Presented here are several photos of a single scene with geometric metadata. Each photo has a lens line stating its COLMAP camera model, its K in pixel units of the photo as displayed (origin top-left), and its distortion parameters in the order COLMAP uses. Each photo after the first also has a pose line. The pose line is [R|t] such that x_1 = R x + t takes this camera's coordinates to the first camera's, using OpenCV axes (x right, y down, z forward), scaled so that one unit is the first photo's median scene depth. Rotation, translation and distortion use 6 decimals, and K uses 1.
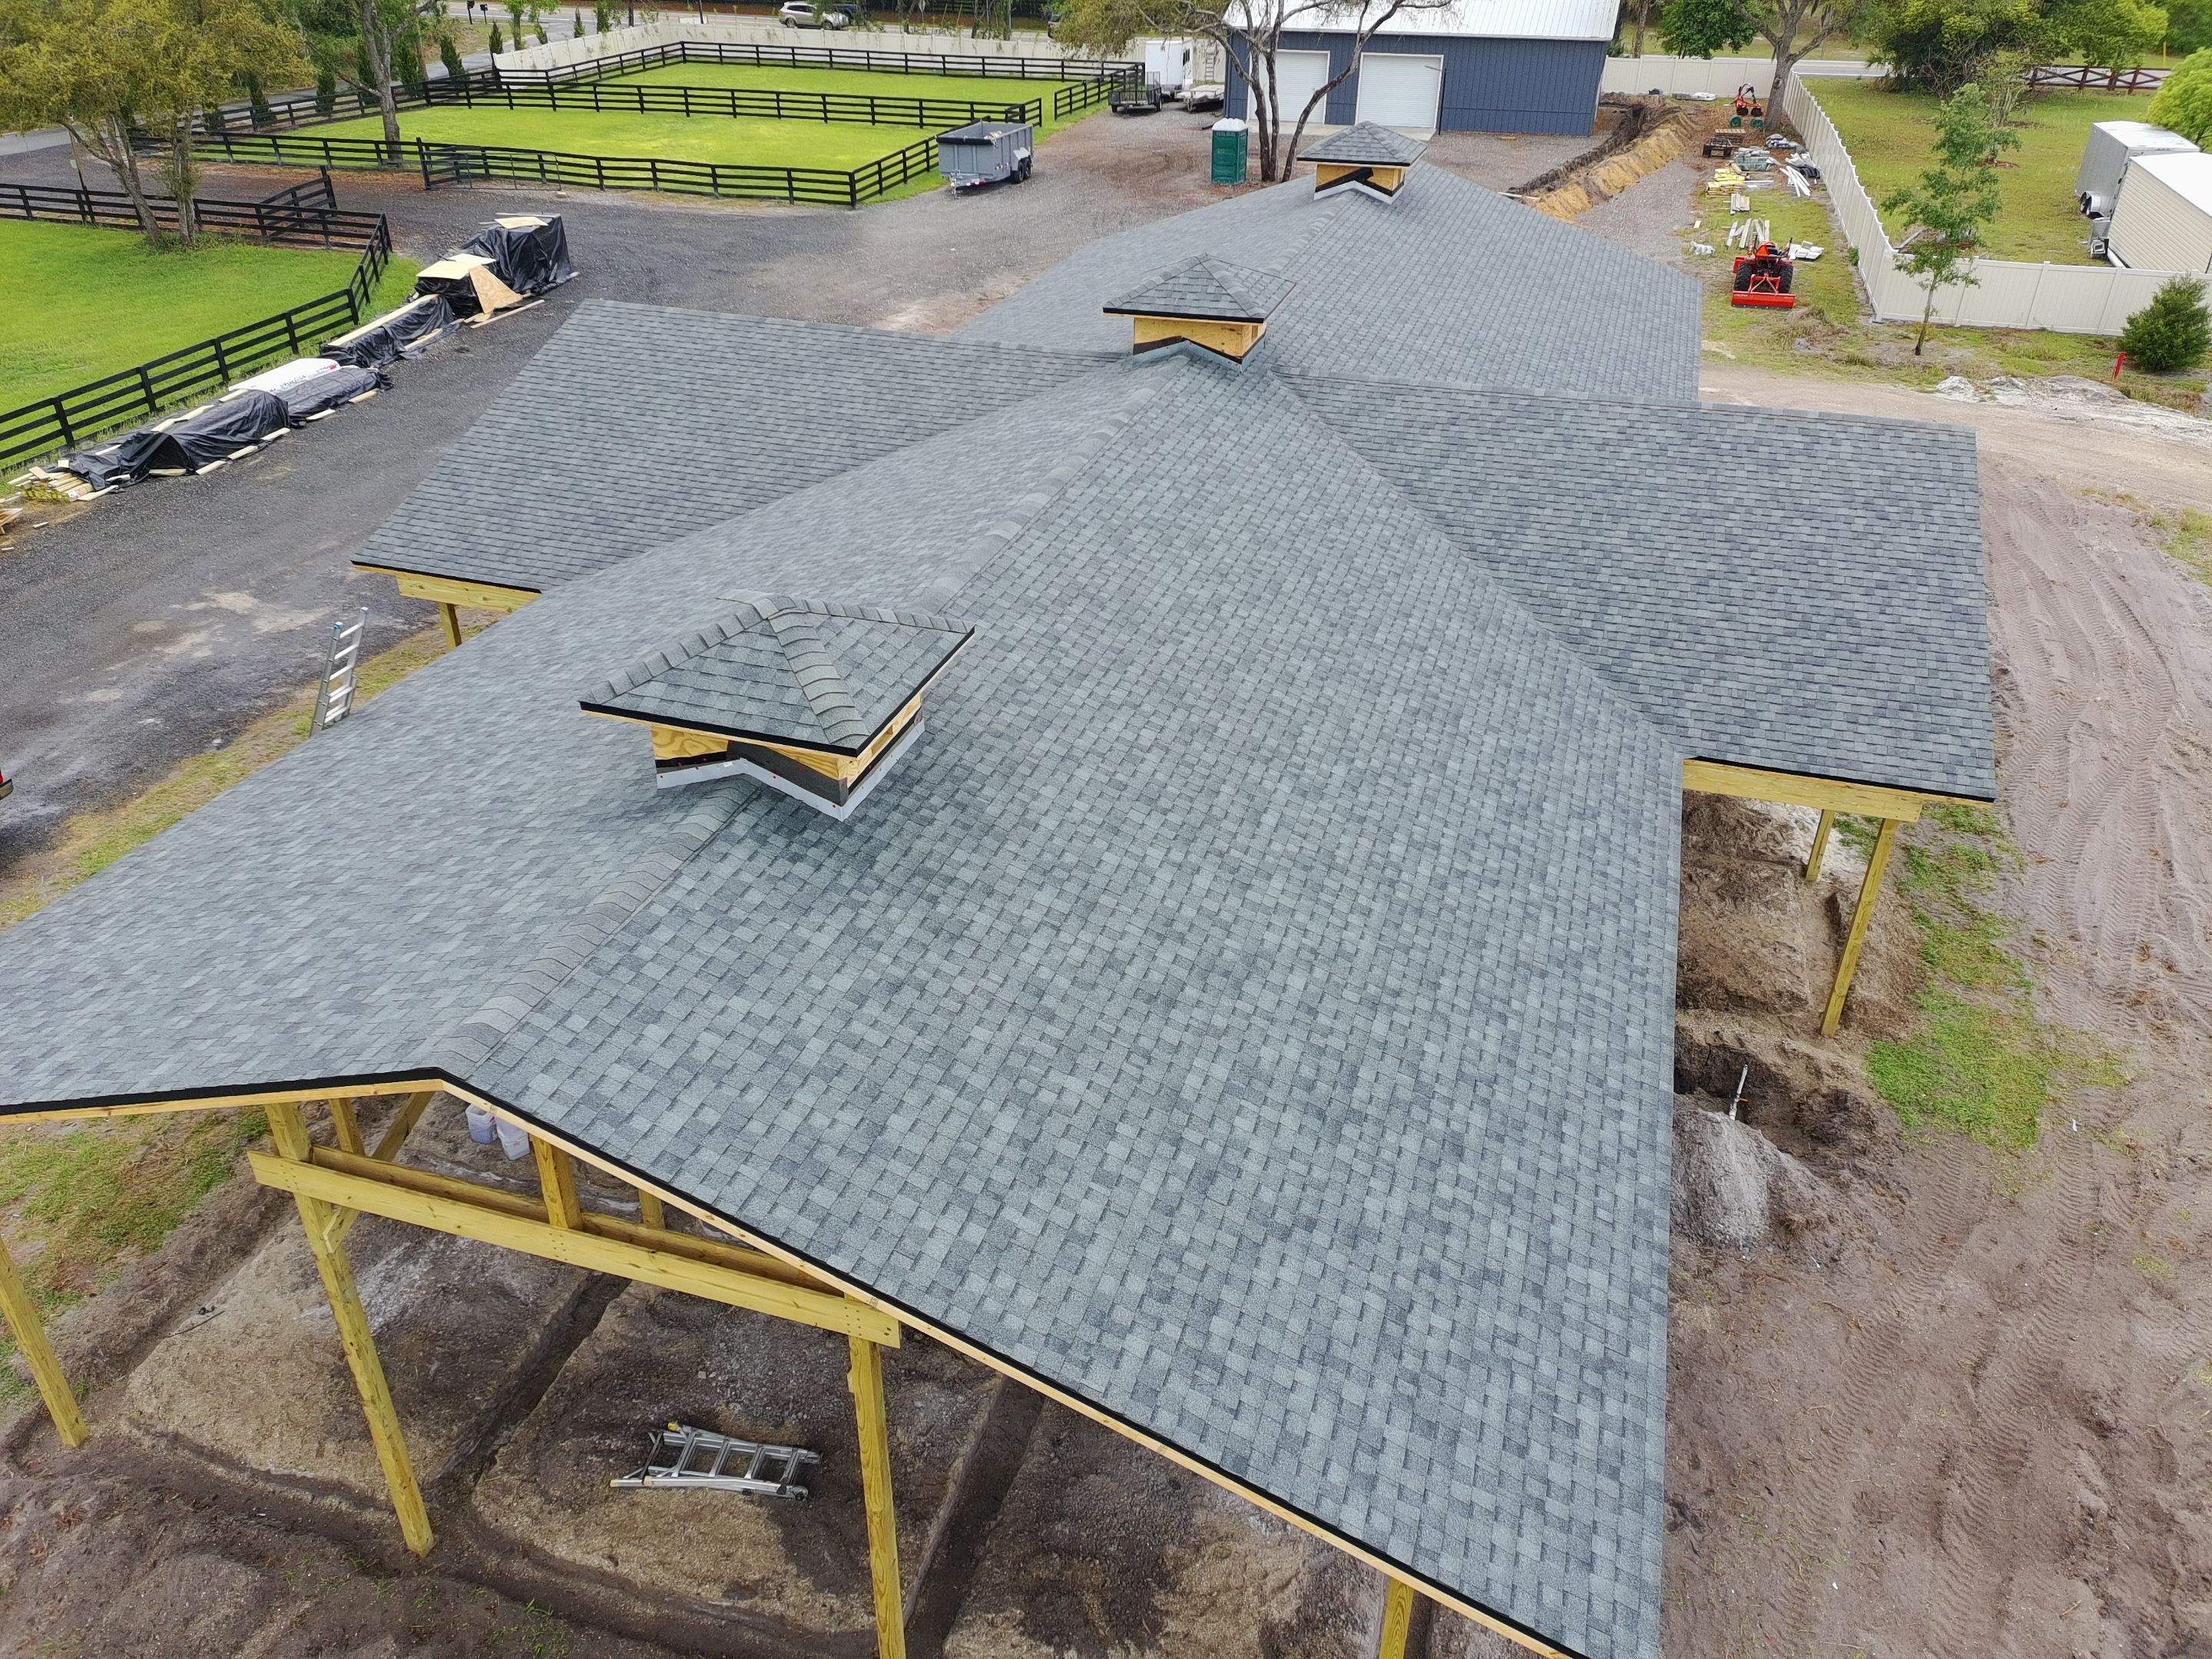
lens RADIAL K [[1626.7, 0, 1106.0], [0, 1626.7, 829.5], [0, 0, 1]] dist [0.083948, -0.088748]
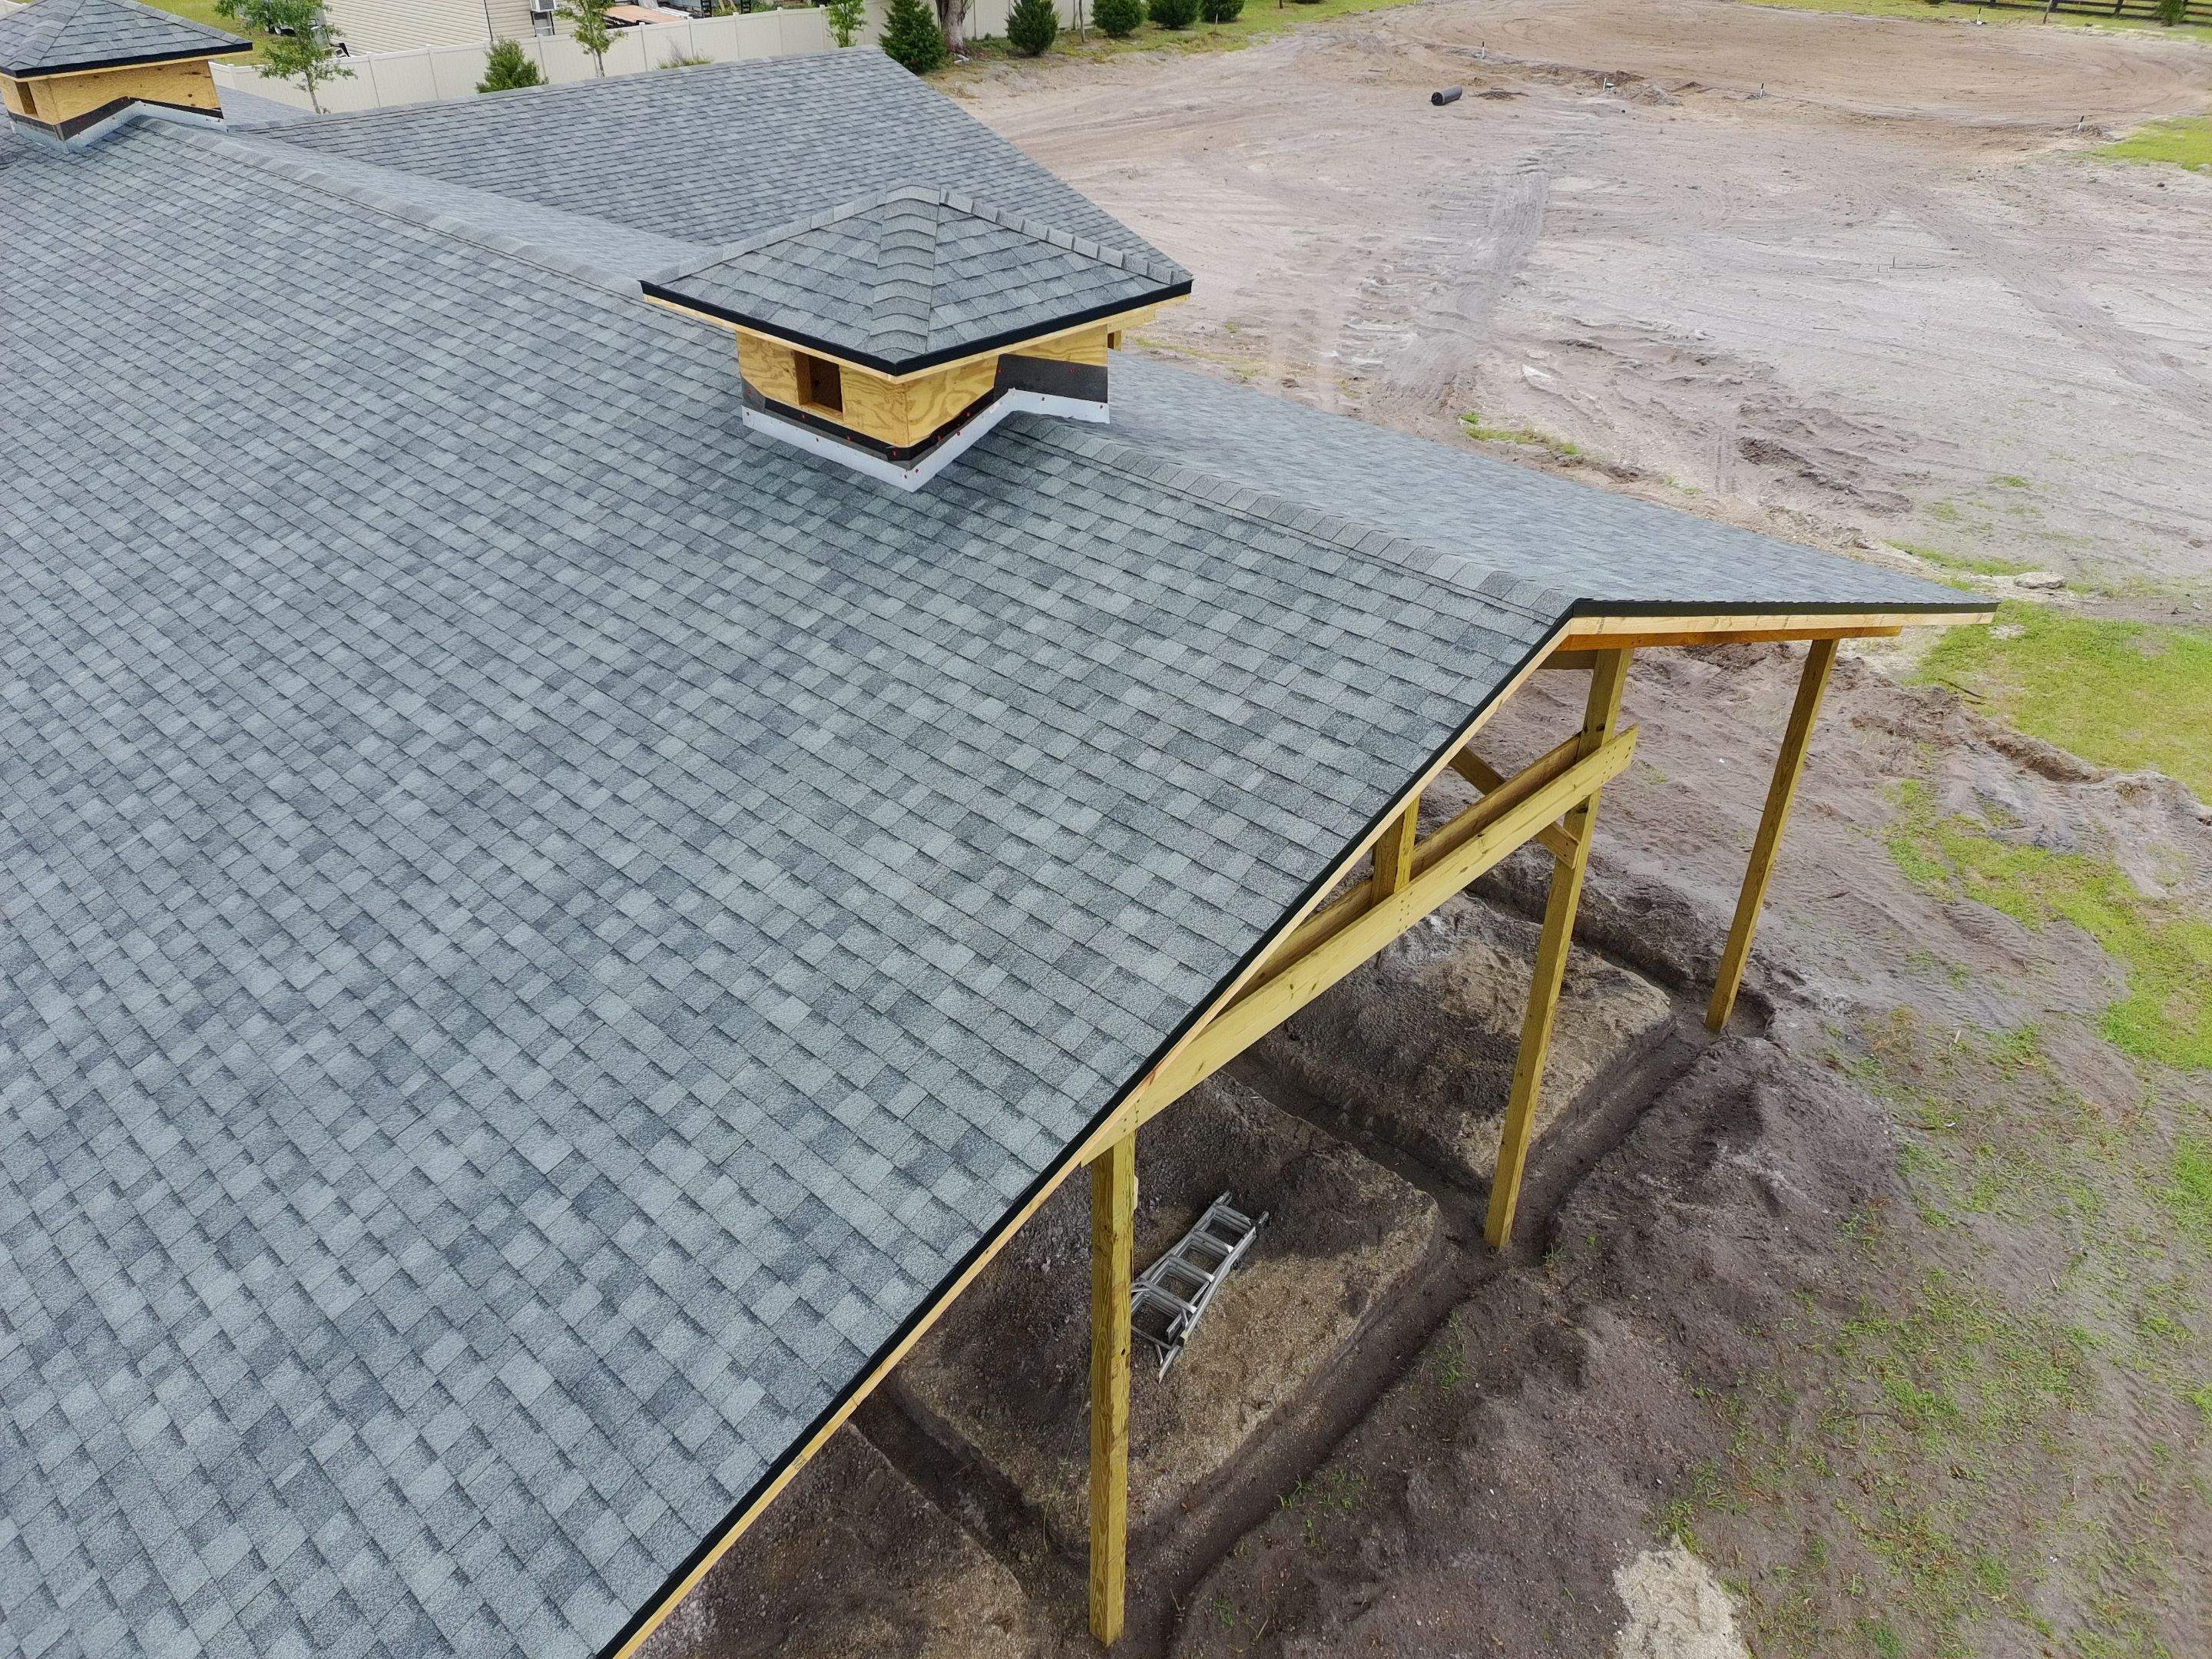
lens RADIAL K [[1628.8, 0, 1106.0], [0, 1628.8, 829.5], [0, 0, 1]] dist [0.074286, -0.072009]
pose [[0.438216, -0.492521, 0.751924, -0.659233], [0.462632, 0.840800, 0.281117, -0.048967], [-0.770674, 0.224674, 0.596308, 0.422340]]
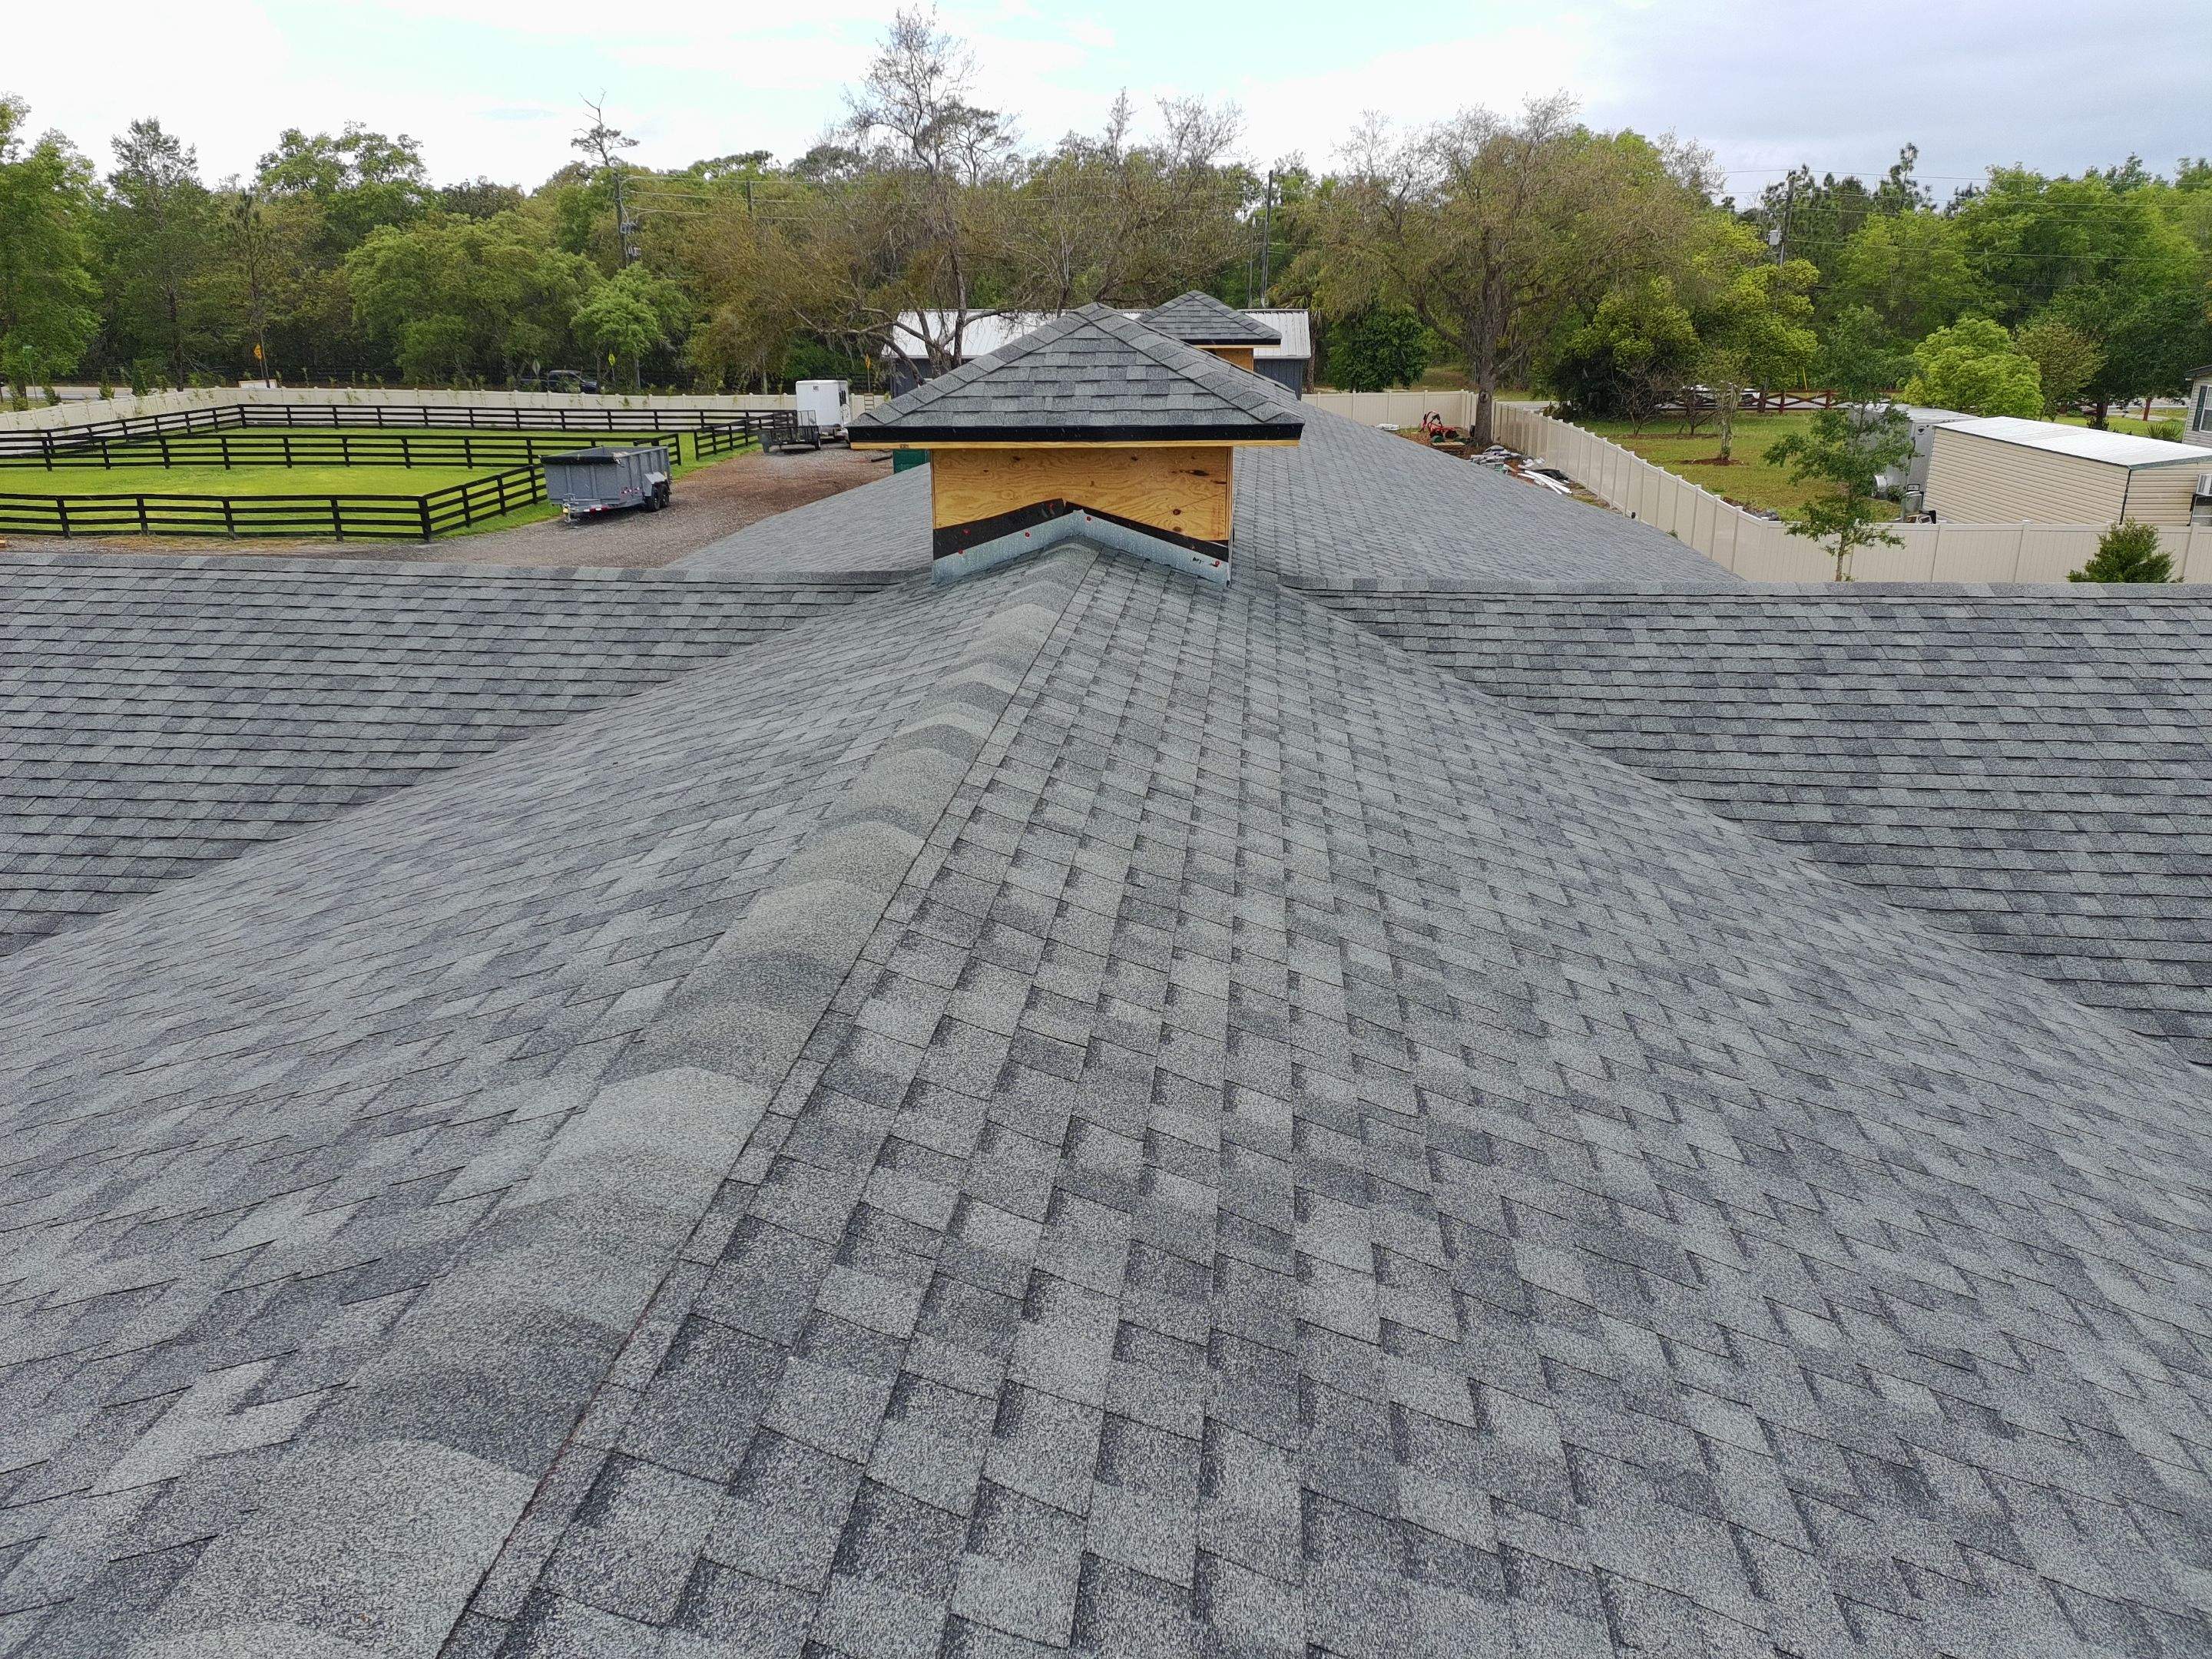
lens RADIAL K [[1618.6, 0, 1106.0], [0, 1618.6, 829.5], [0, 0, 1]] dist [0.086299, -0.109313]
pose [[0.976955, -0.075897, 0.199496, -0.034015], [0.117505, 0.971507, -0.205831, -0.210085], [-0.178190, 0.224529, 0.958037, 0.920459]]
